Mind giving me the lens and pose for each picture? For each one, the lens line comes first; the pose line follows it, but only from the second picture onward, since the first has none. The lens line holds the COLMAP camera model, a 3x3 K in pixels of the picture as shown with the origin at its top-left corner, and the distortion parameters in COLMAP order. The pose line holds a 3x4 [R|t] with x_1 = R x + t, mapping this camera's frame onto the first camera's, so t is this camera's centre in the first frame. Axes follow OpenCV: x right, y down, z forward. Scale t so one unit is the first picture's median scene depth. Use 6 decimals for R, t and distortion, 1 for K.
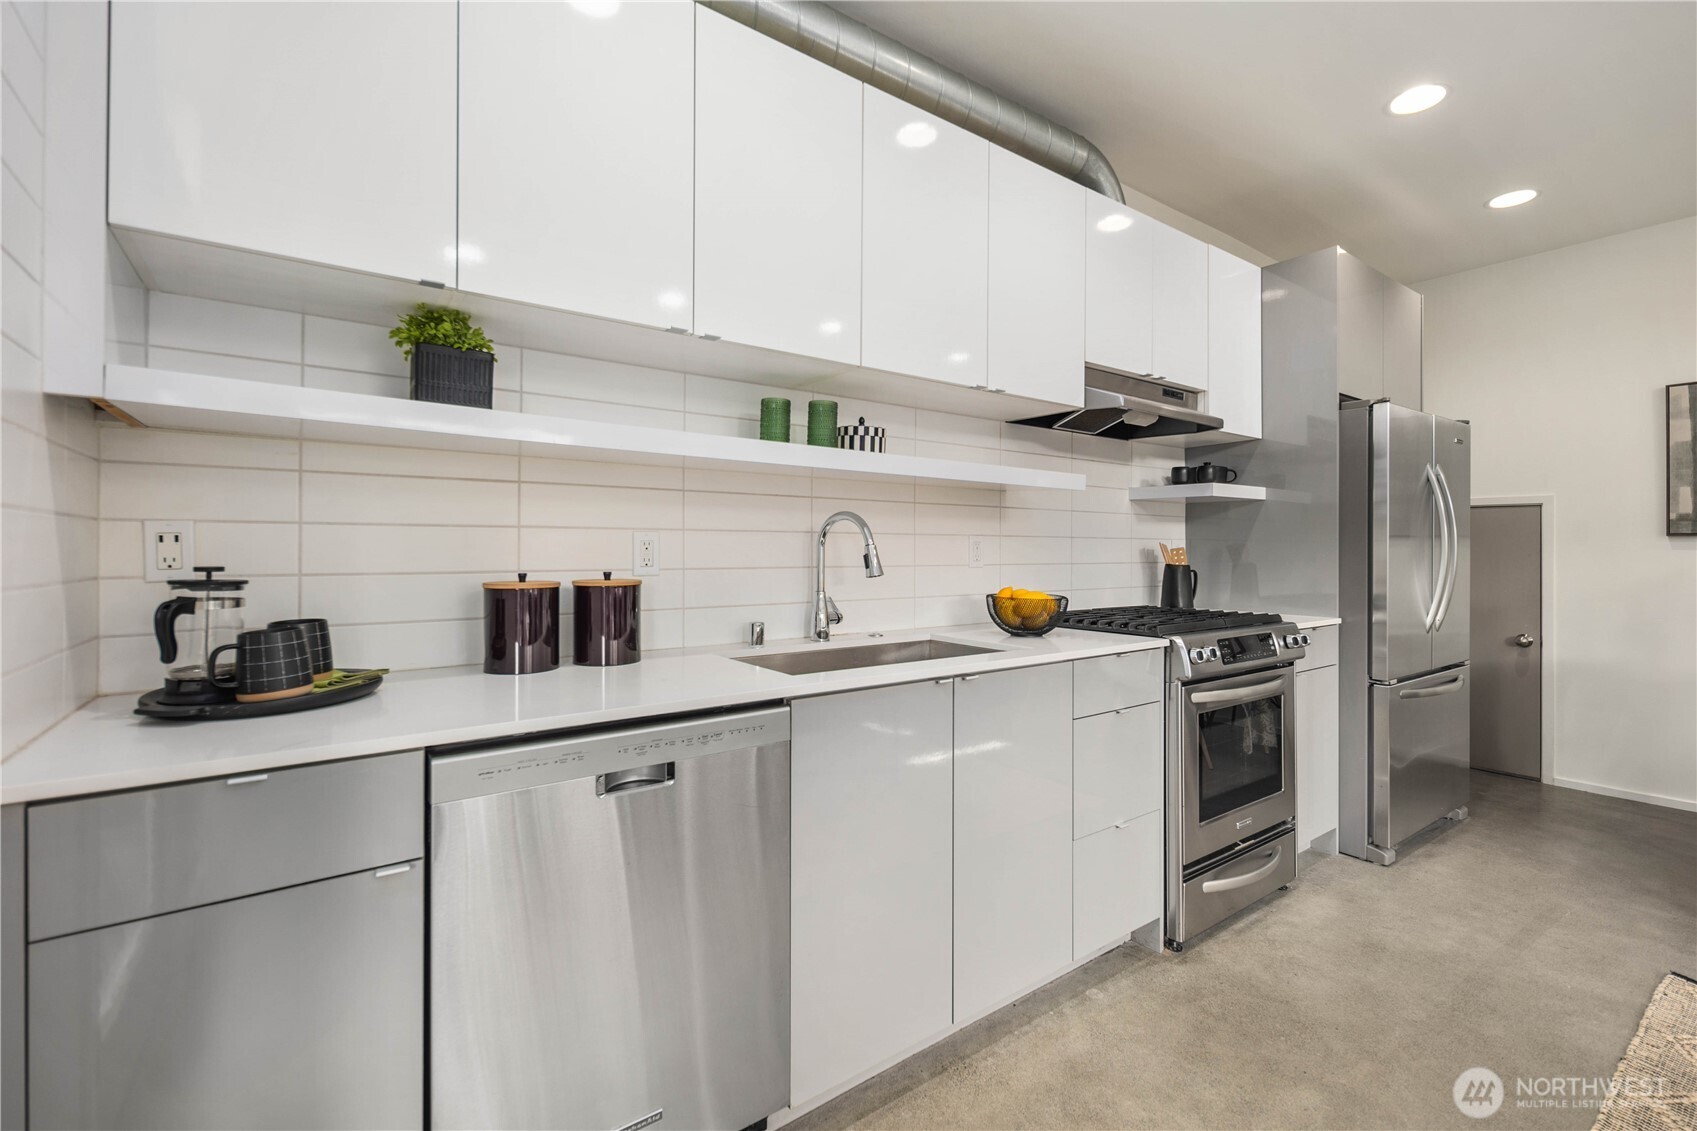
lens RADIAL K [[742.3, 0, 852.4], [0, 742.3, 545.6], [0, 0, 1]] dist [0.004421, -0.001310]
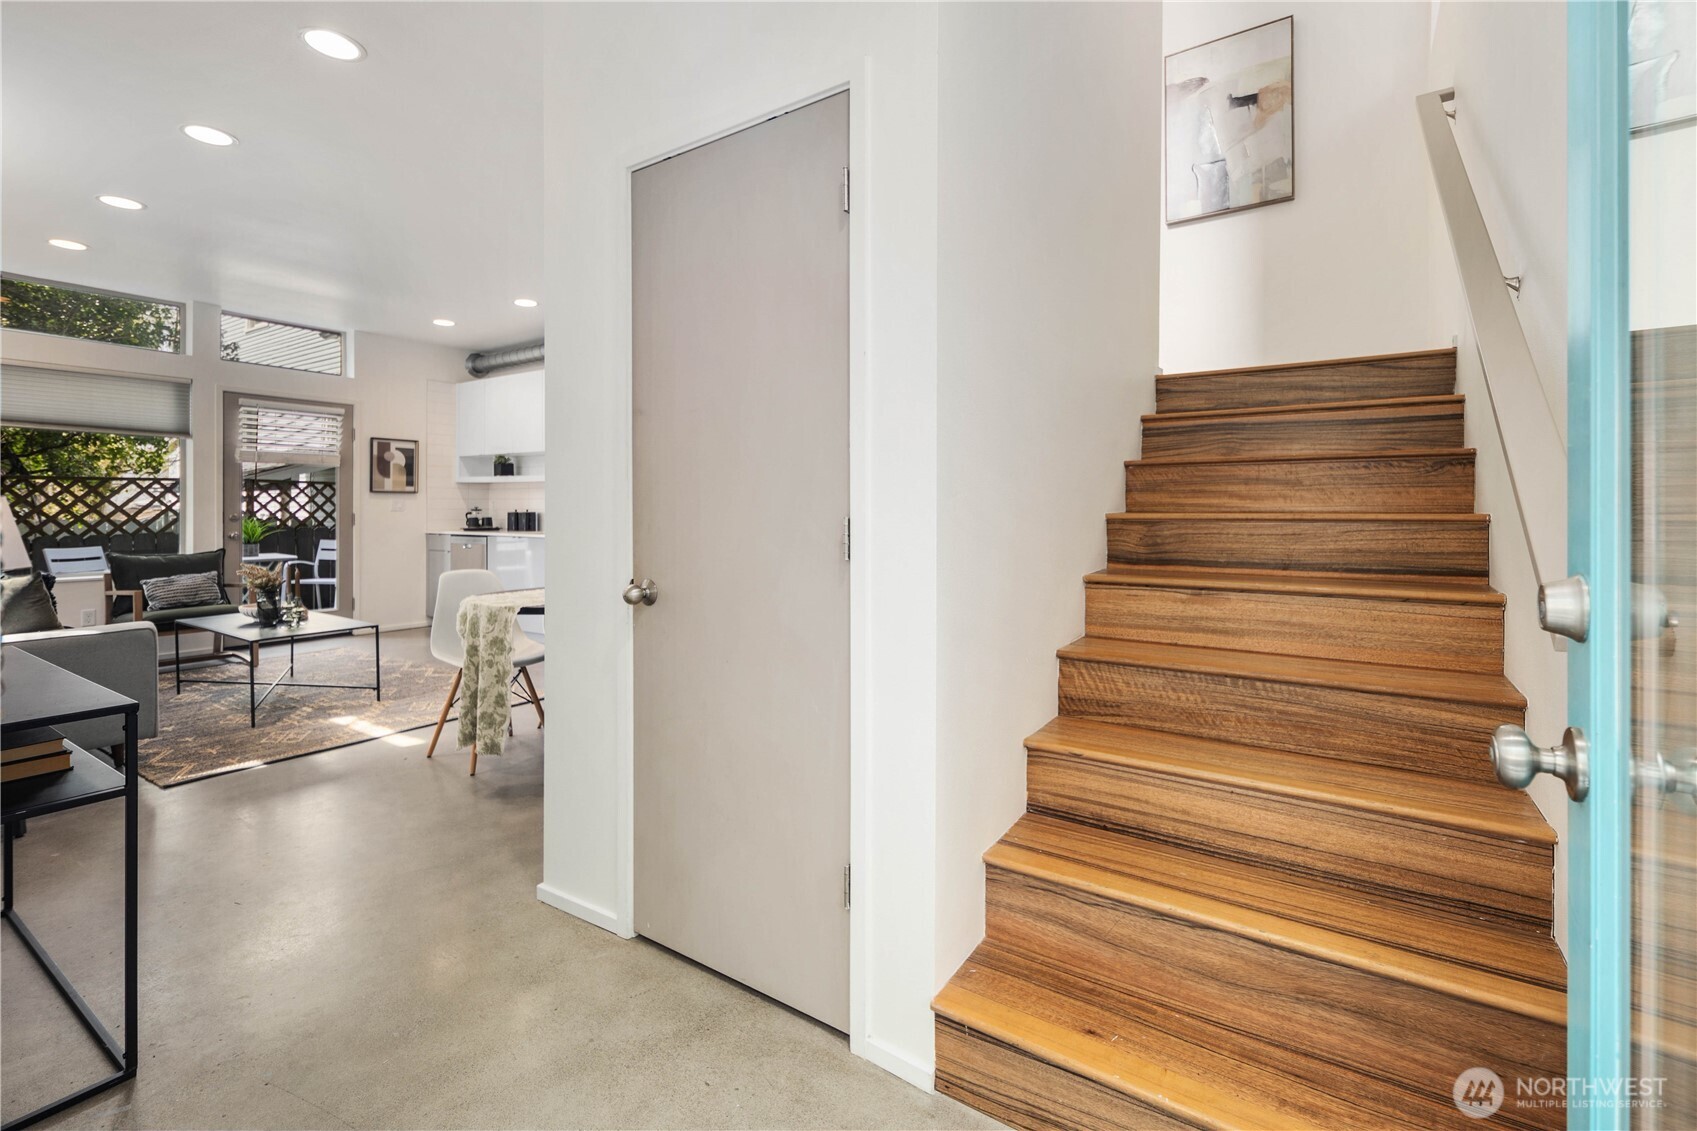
lens RADIAL K [[734.4, 0, 855.7], [0, 734.4, 508.7], [0, 0, 1]] dist [0.001825, -0.000132]
pose [[0.349742, -0.006056, -0.936827, 3.316236], [0.003667, 0.999980, -0.005095, 0.047223], [0.936839, -0.001653, 0.349757, 1.026881]]
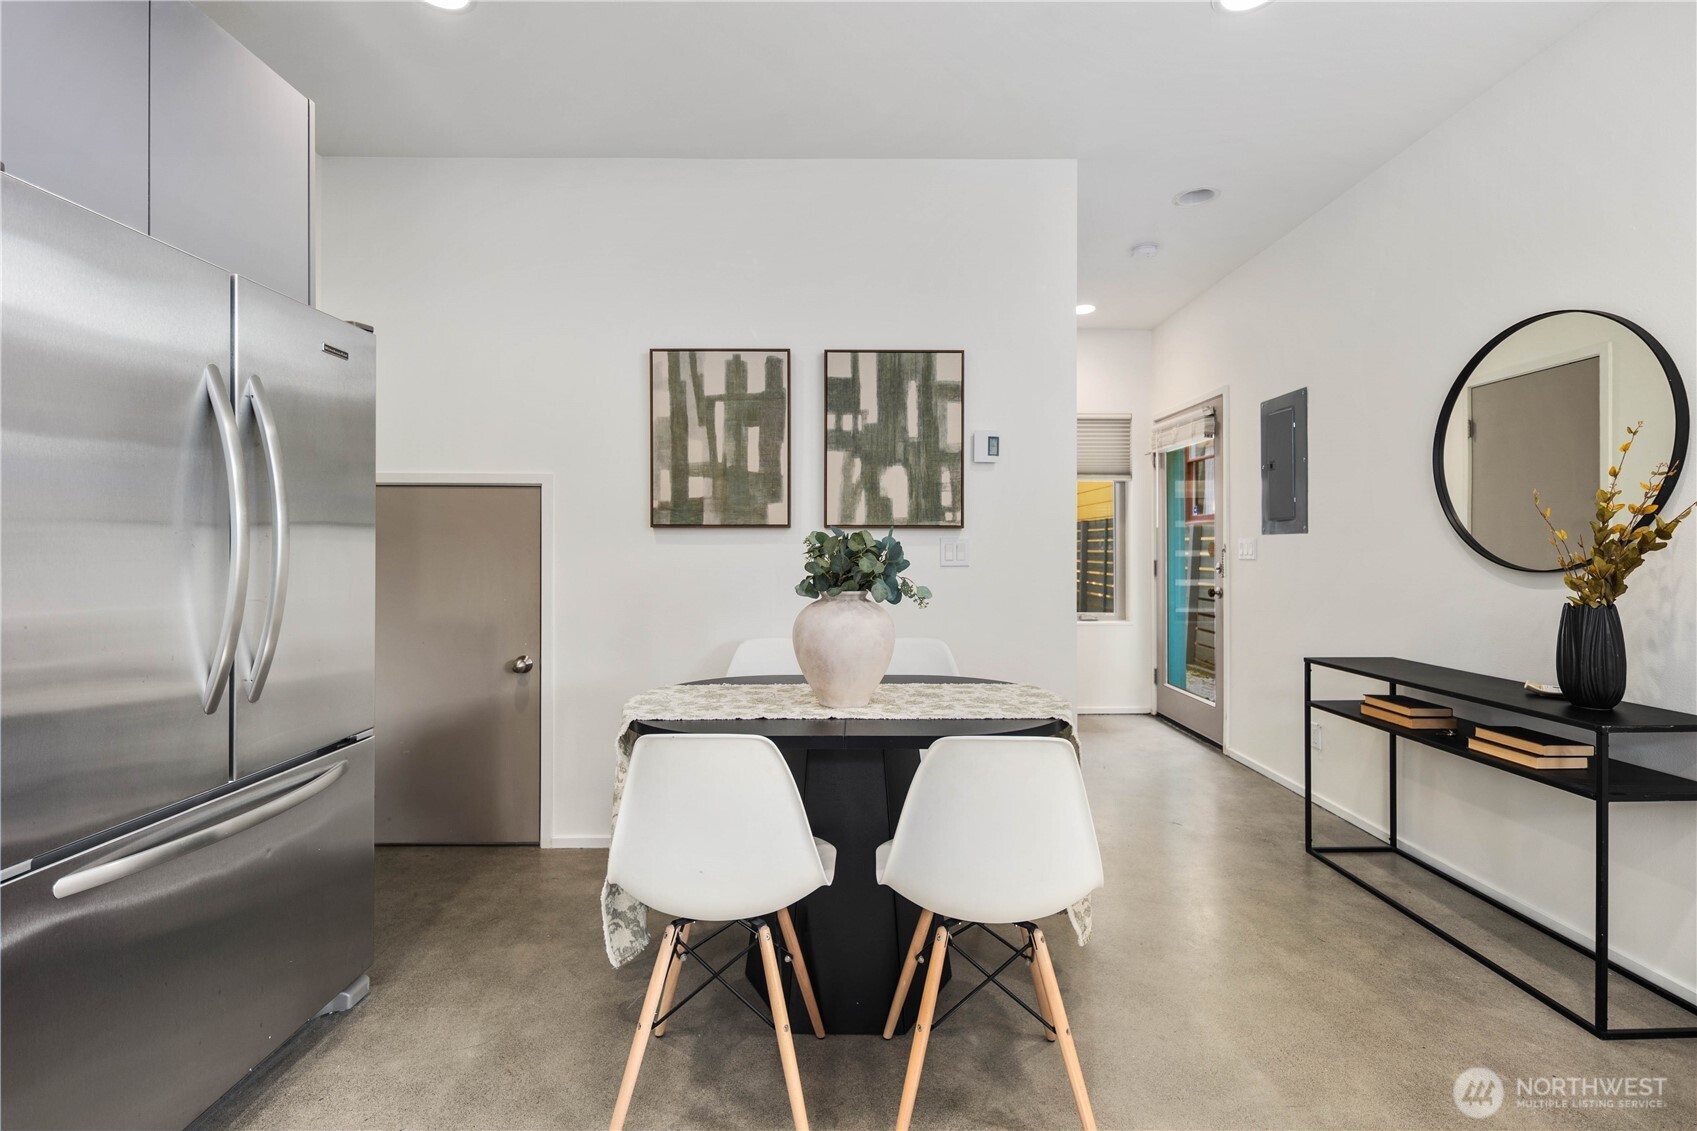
lens RADIAL K [[742.3, 0, 852.4], [0, 742.3, 545.6], [0, 0, 1]] dist [0.004421, -0.001310]
pose [[0.580706, -0.002900, 0.814108, 0.864782], [0.000359, 0.999994, 0.003305, 0.008188], [-0.814113, -0.001627, 0.580704, 0.518952]]
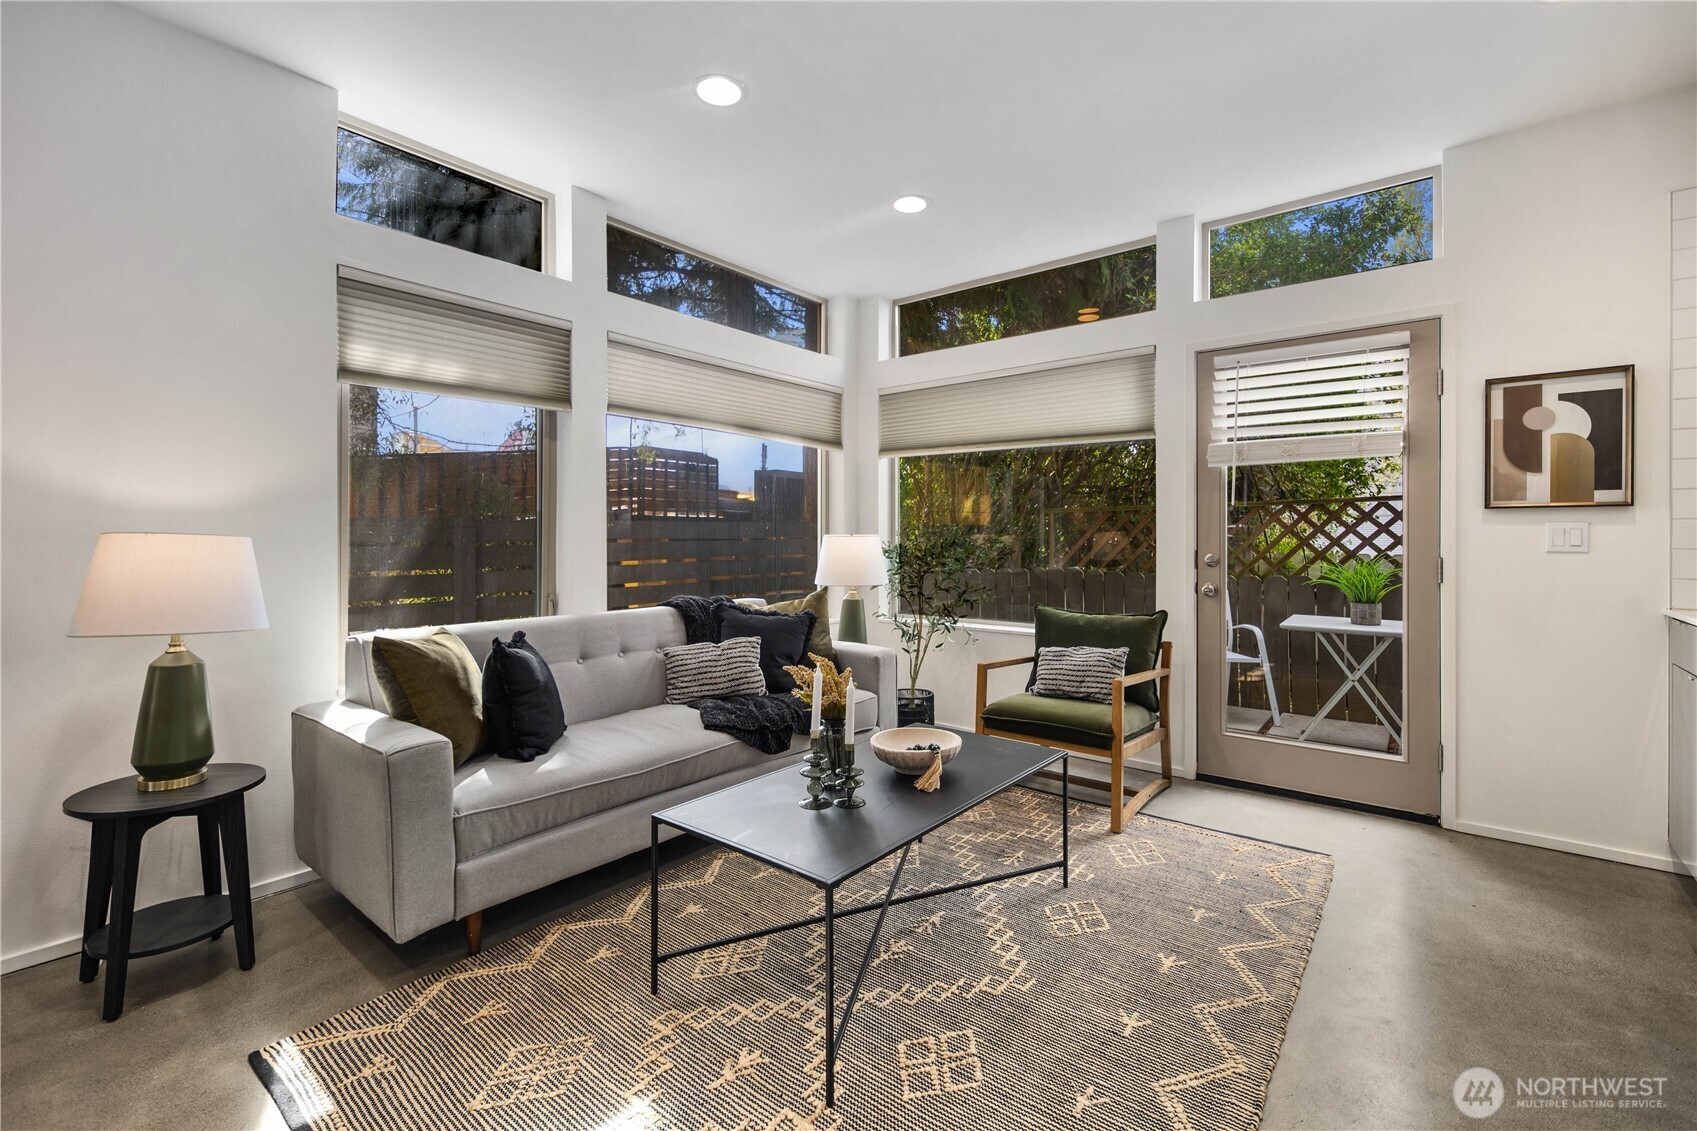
lens RADIAL K [[739.6, 0, 849.6], [0, 739.6, 534.5], [0, 0, 1]] dist [0.001498, -0.000234]
pose [[-0.966917, -0.003565, -0.255067, 1.143620], [-0.002469, 0.999986, -0.004616, 0.009959], [0.255080, -0.003834, -0.966912, 1.197863]]
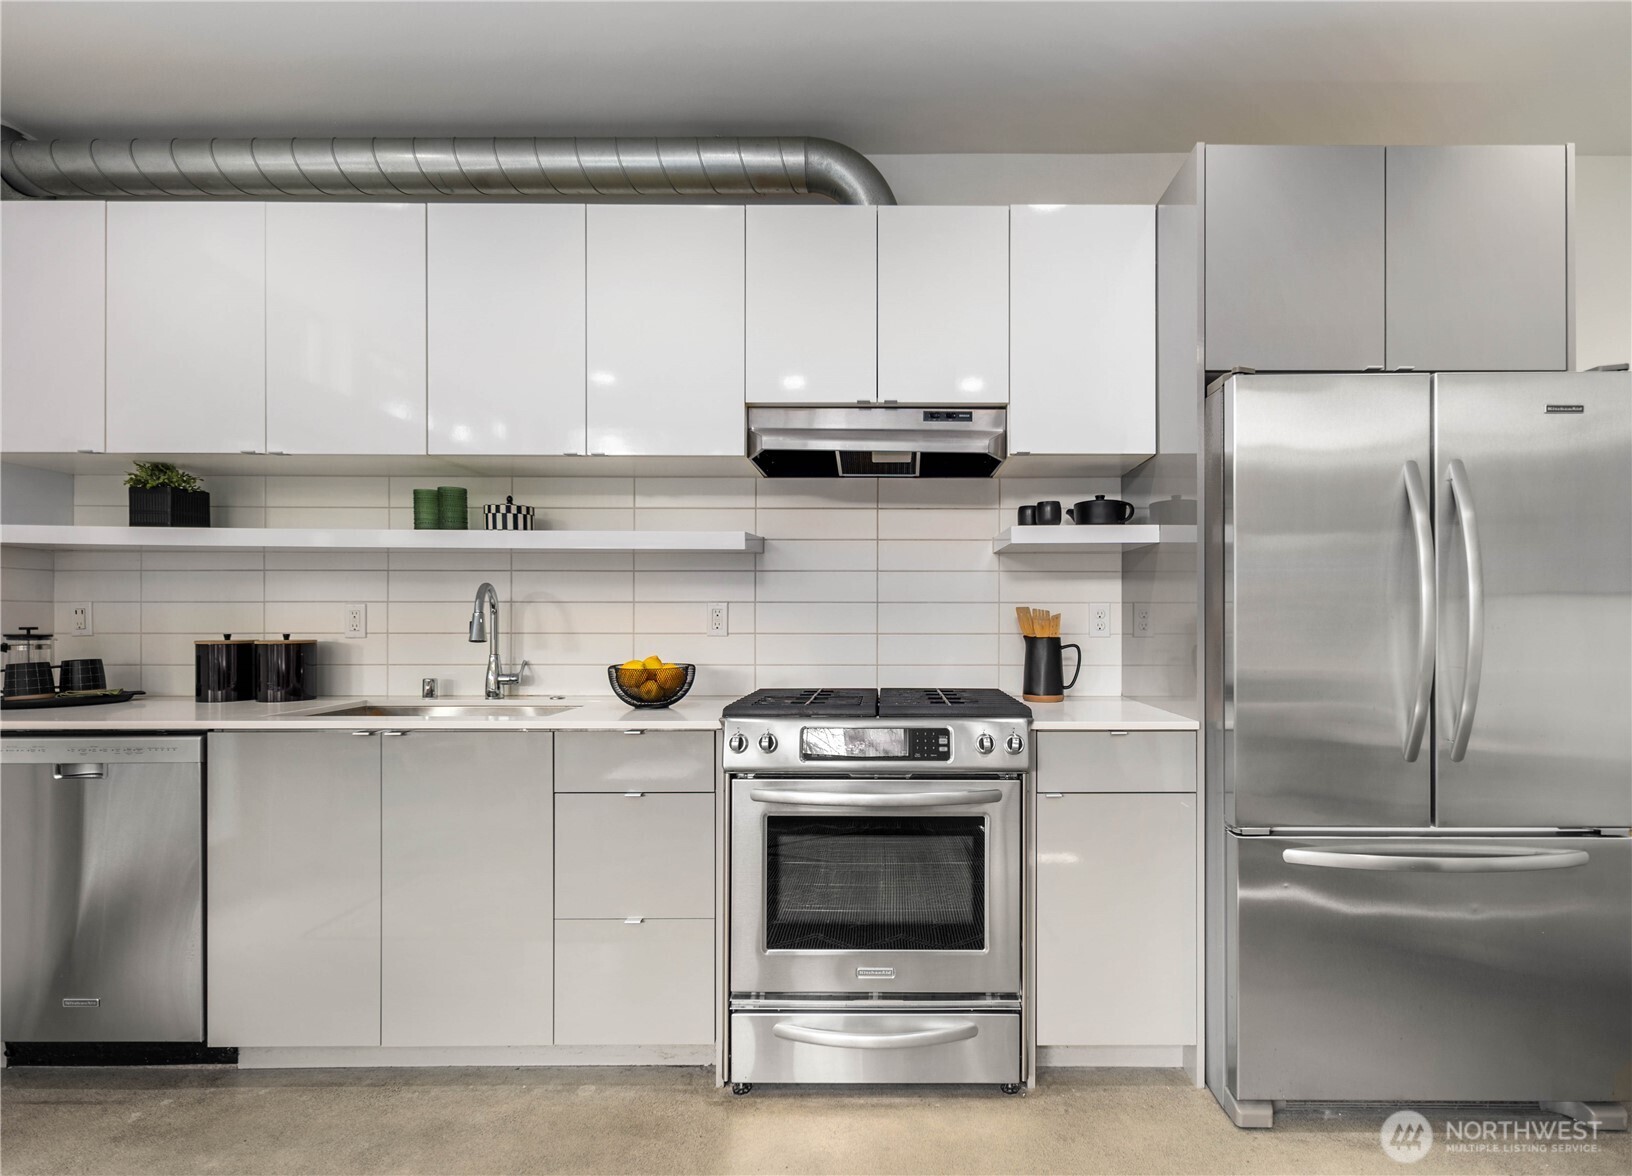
lens RADIAL K [[770.5, 0, 884.8], [0, 770.5, 616.9], [0, 0, 1]] dist [0.001774, 0.000626]
pose [[0.808752, -0.004836, -0.588130, 1.107621], [0.004400, 0.999988, -0.002173, 0.009682], [0.588133, -0.000830, 0.808763, 0.400988]]
